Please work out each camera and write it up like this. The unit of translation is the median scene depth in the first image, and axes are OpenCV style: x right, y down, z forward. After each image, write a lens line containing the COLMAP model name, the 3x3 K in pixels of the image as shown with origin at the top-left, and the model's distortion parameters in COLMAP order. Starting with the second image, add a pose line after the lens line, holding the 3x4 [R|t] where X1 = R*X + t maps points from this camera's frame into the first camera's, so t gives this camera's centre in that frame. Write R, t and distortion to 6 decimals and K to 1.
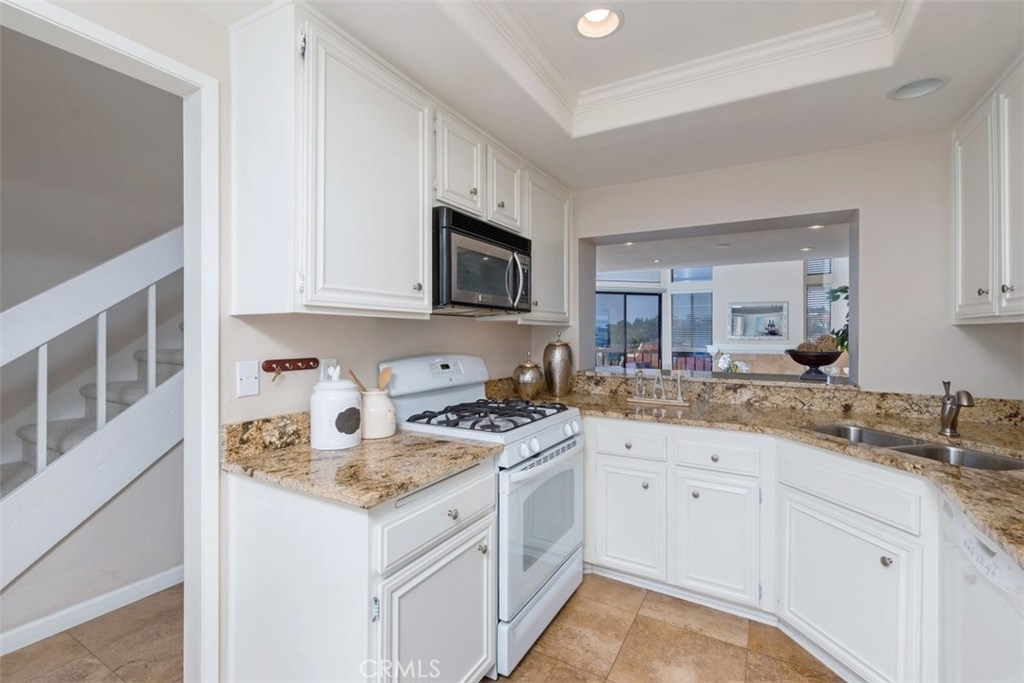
lens RADIAL K [[452.7, 0, 510.6], [0, 452.7, 336.1], [0, 0, 1]] dist [-0.000906, 0.000134]
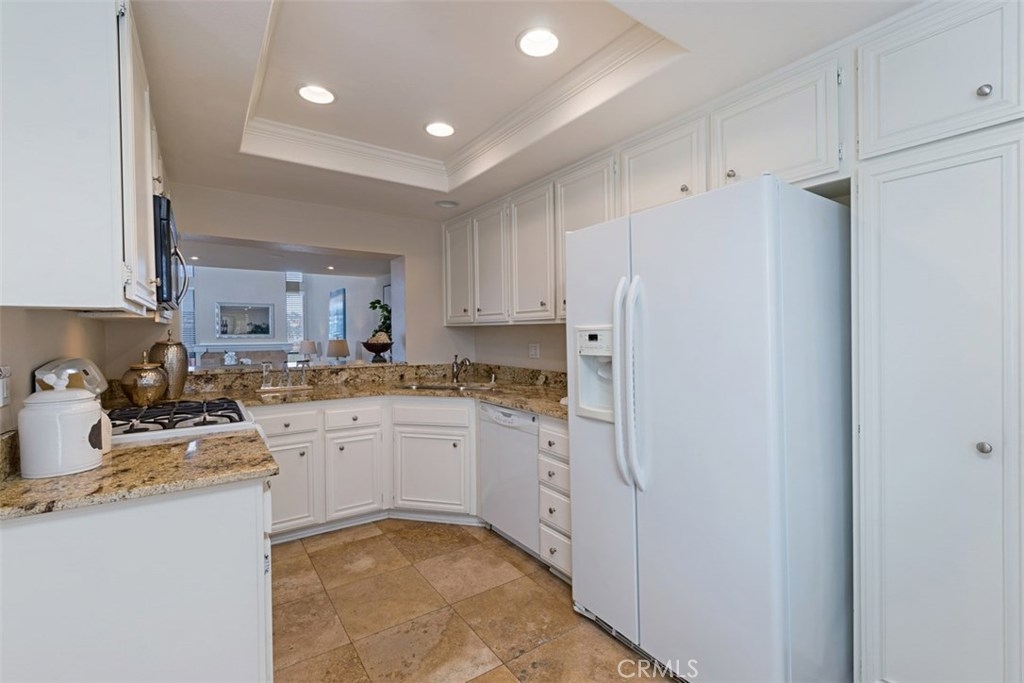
lens RADIAL K [[452.7, 0, 504.9], [0, 452.7, 338.1], [0, 0, 1]] dist [-0.000906, 0.000134]
pose [[0.431114, -0.016040, 0.902155, -0.563161], [0.009636, 0.999867, 0.013172, 0.001729], [-0.902246, 0.003015, 0.431211, -0.039948]]
